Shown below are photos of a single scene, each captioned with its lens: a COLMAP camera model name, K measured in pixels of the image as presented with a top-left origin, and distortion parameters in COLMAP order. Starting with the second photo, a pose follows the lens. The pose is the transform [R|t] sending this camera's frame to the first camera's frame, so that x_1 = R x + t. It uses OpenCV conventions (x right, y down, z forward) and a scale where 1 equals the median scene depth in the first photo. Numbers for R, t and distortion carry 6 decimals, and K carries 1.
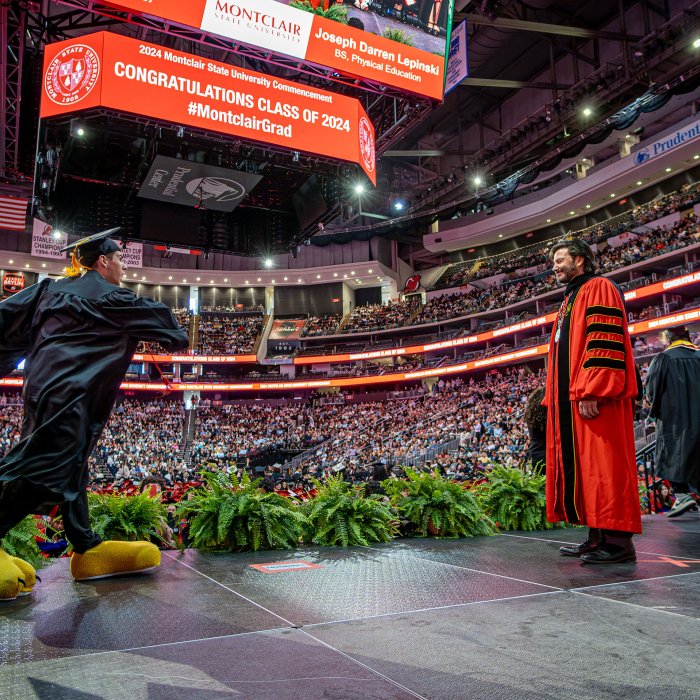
lens RADIAL K [[652.3, 0, 345.1], [0, 652.3, 347.4], [0, 0, 1]] dist [0.010671, 0.000000]
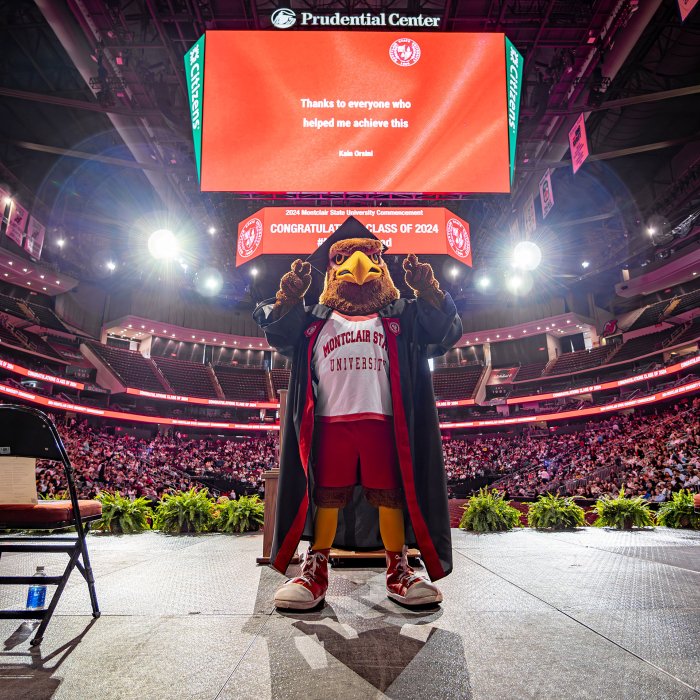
lens RADIAL K [[509.3, 0, 348.6], [0, 509.3, 350.1], [0, 0, 1]] dist [-0.012772, 0.000929]
pose [[0.894743, -0.106032, -0.433812, 0.092673], [0.068728, 0.992526, -0.100839, 0.000476], [0.441262, 0.060410, 0.895343, 0.000029]]
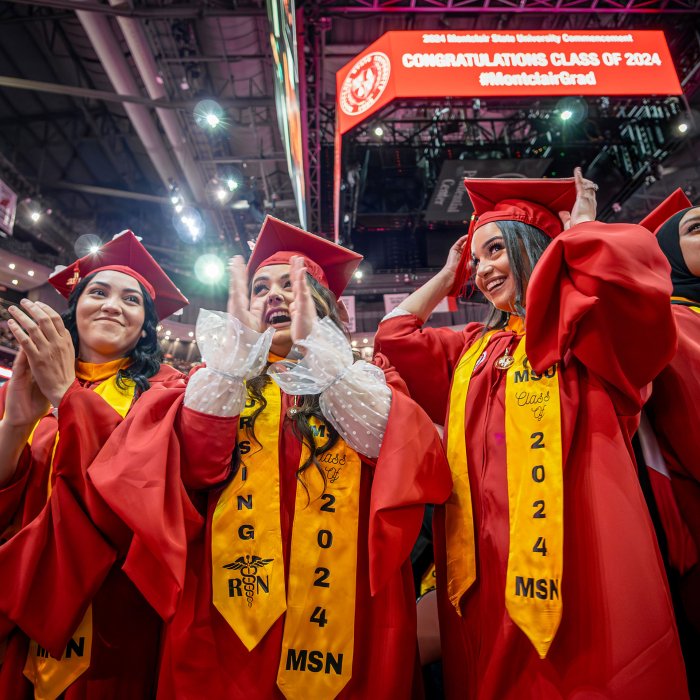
lens RADIAL K [[509.3, 0, 348.4], [0, 509.3, 348.5], [0, 0, 1]] dist [-0.012772, 0.000929]
pose [[0.908573, -0.158311, -0.386565, -0.058336], [0.115427, 0.984520, -0.131896, 0.026901], [0.401462, 0.075217, 0.912782, 0.087483]]
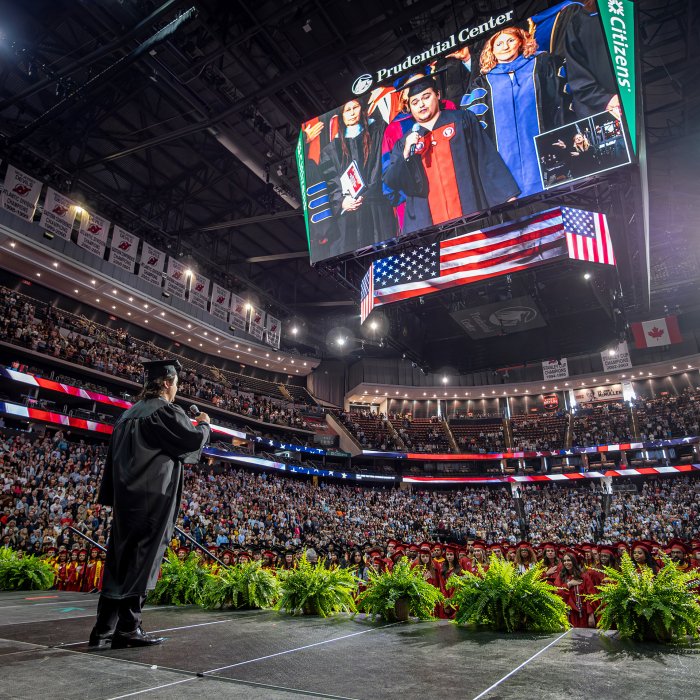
lens RADIAL K [[509.3, 0, 349.0], [0, 509.3, 349.7], [0, 0, 1]] dist [-0.012772, 0.000929]
pose [[0.536168, -0.290645, -0.792495, 0.157086], [0.138293, 0.956412, -0.257198, 0.012206], [0.832706, 0.028305, 0.552992, 0.075182]]
